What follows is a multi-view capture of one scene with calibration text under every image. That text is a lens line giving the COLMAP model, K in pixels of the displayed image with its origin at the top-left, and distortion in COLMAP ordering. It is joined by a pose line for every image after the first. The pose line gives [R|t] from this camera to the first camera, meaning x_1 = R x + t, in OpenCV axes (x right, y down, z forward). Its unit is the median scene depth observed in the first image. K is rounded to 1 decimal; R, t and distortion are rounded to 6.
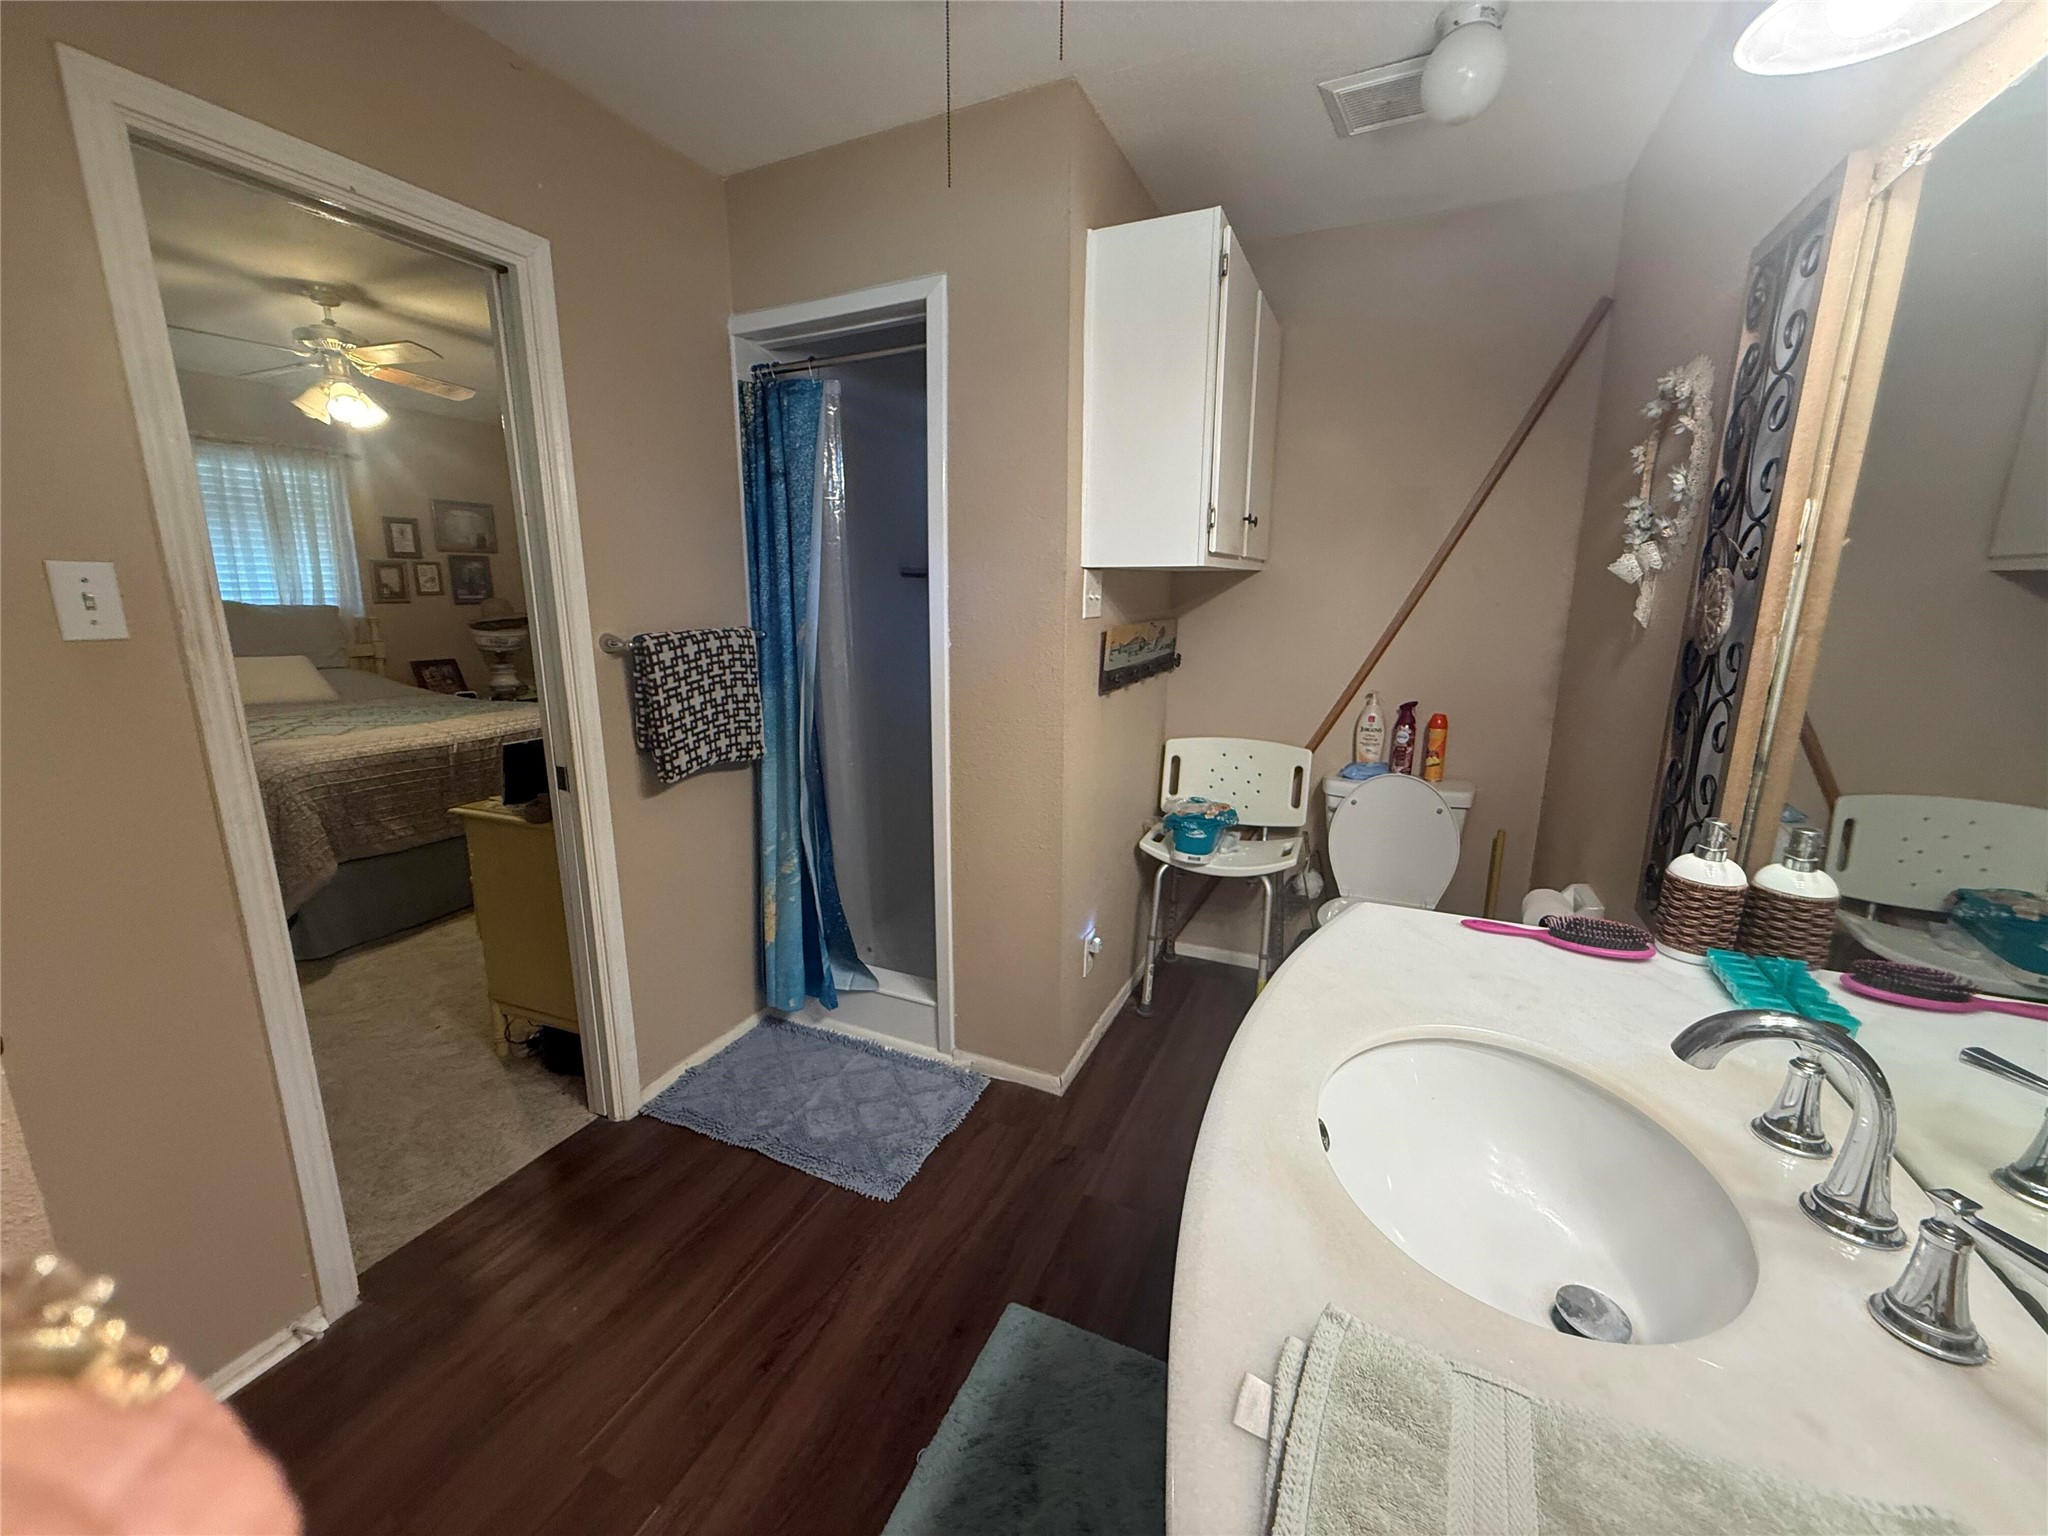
lens RADIAL K [[816.4, 0, 1011.9], [0, 816.4, 769.0], [0, 0, 1]] dist [-0.001269, -0.000258]
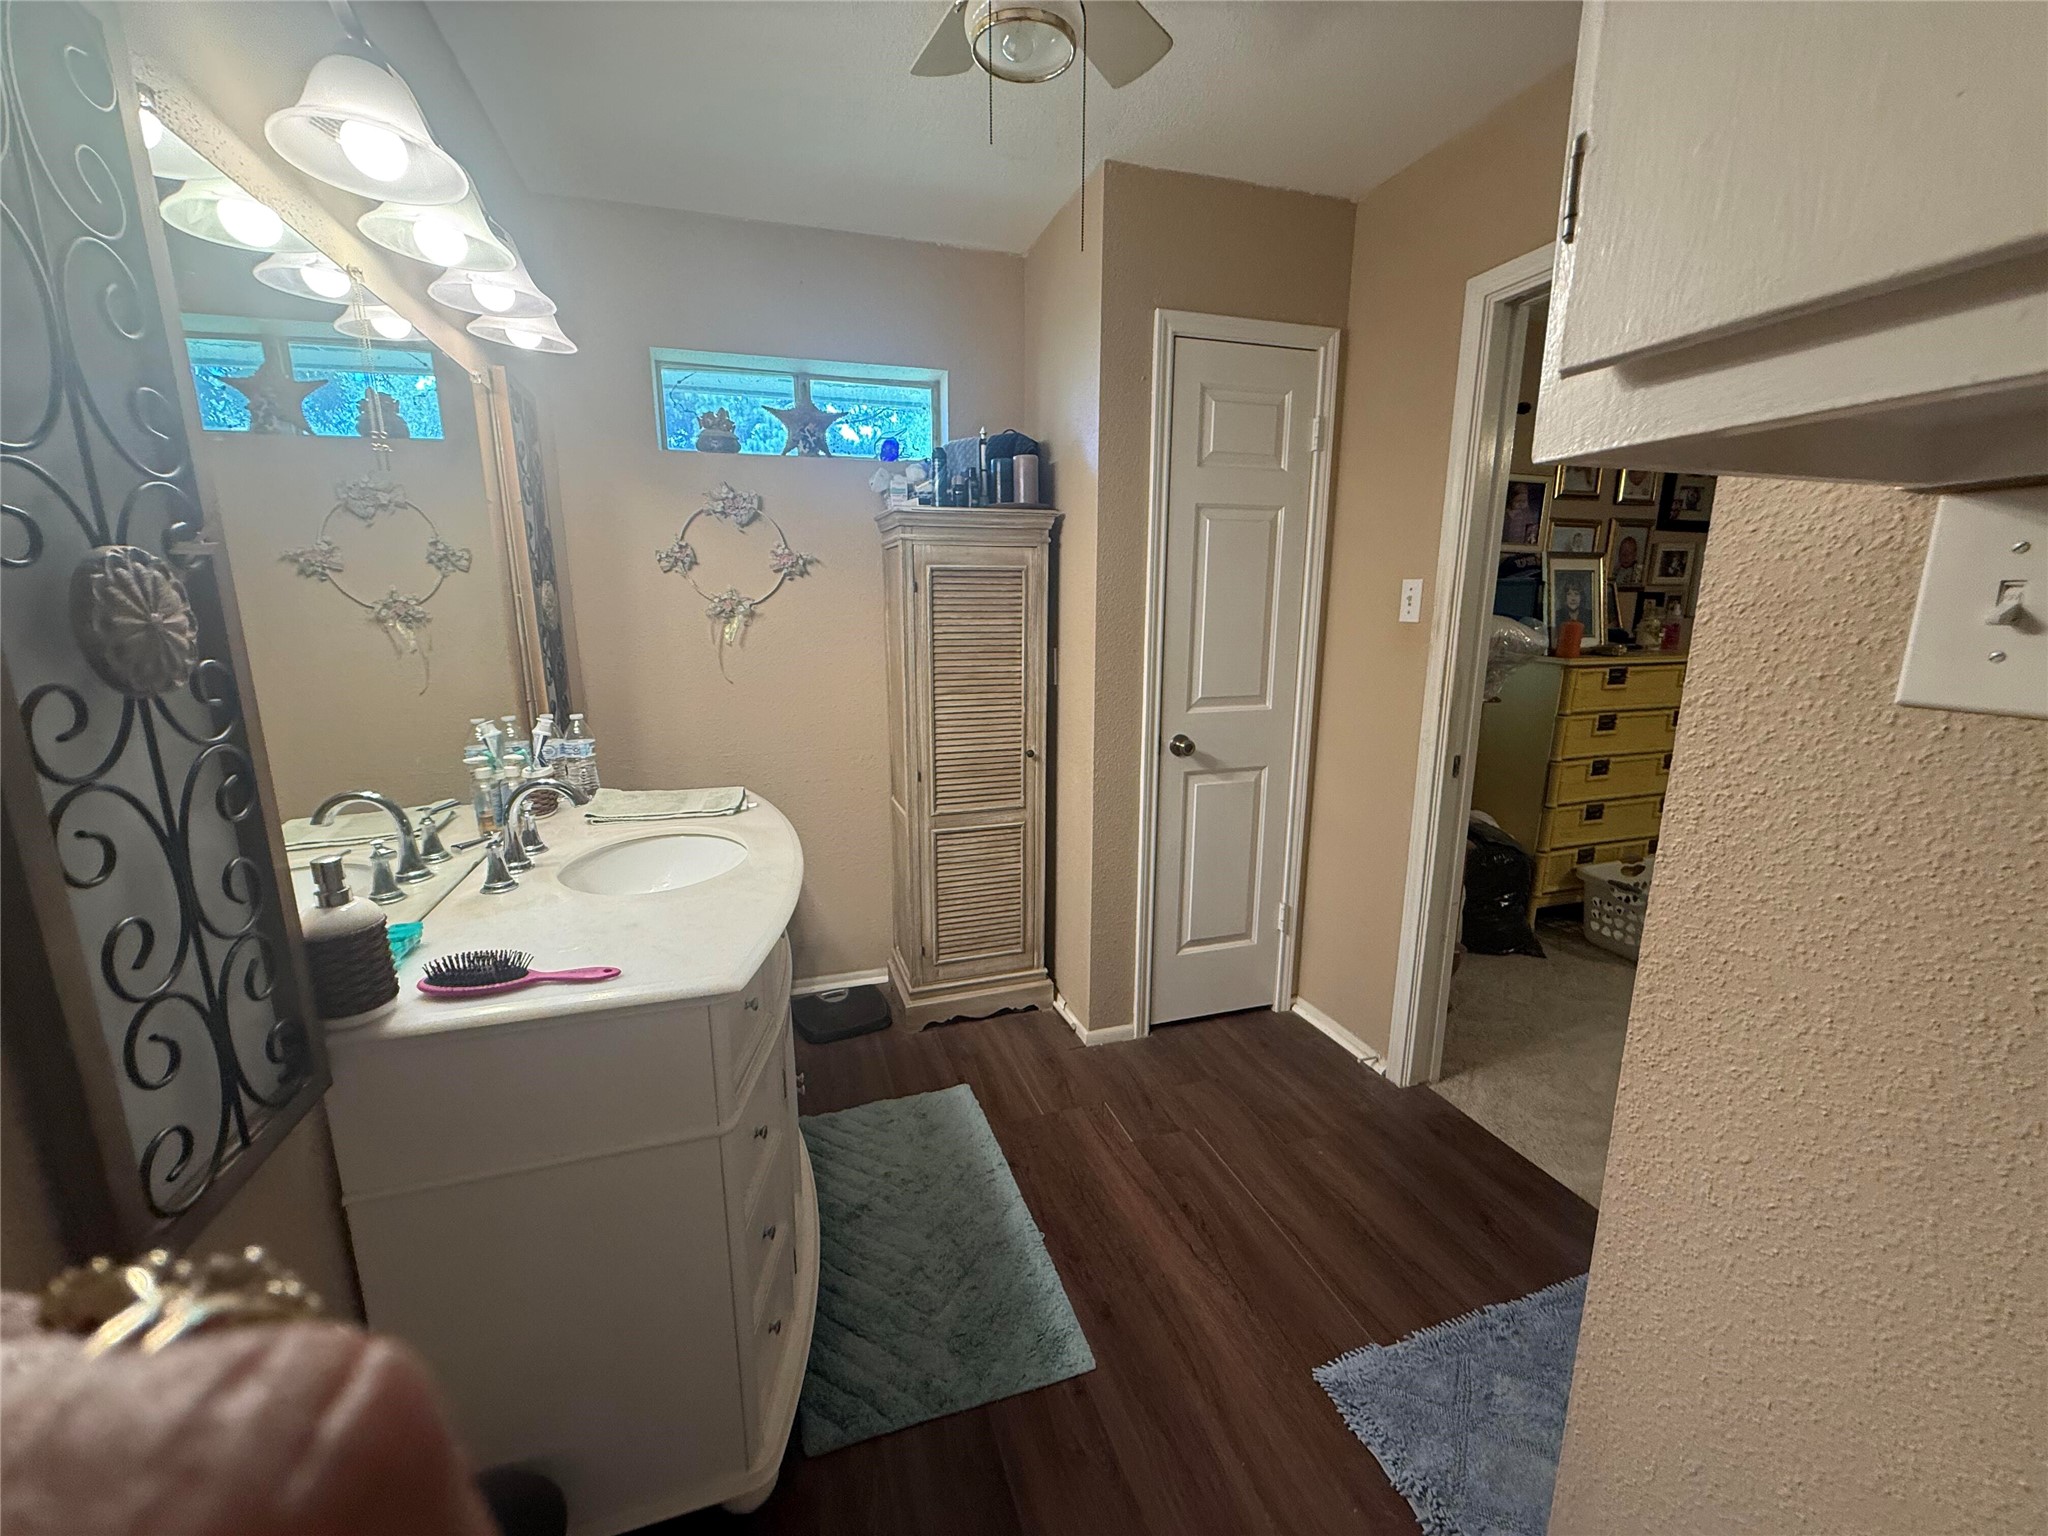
lens RADIAL K [[816.4, 0, 1011.9], [0, 816.4, 769.0], [0, 0, 1]] dist [-0.001269, -0.000258]
pose [[-0.727685, 0.143600, -0.670711, 0.639735], [-0.145275, 0.923389, 0.355314, -0.305629], [0.670350, 0.355994, -0.651075, 1.392795]]
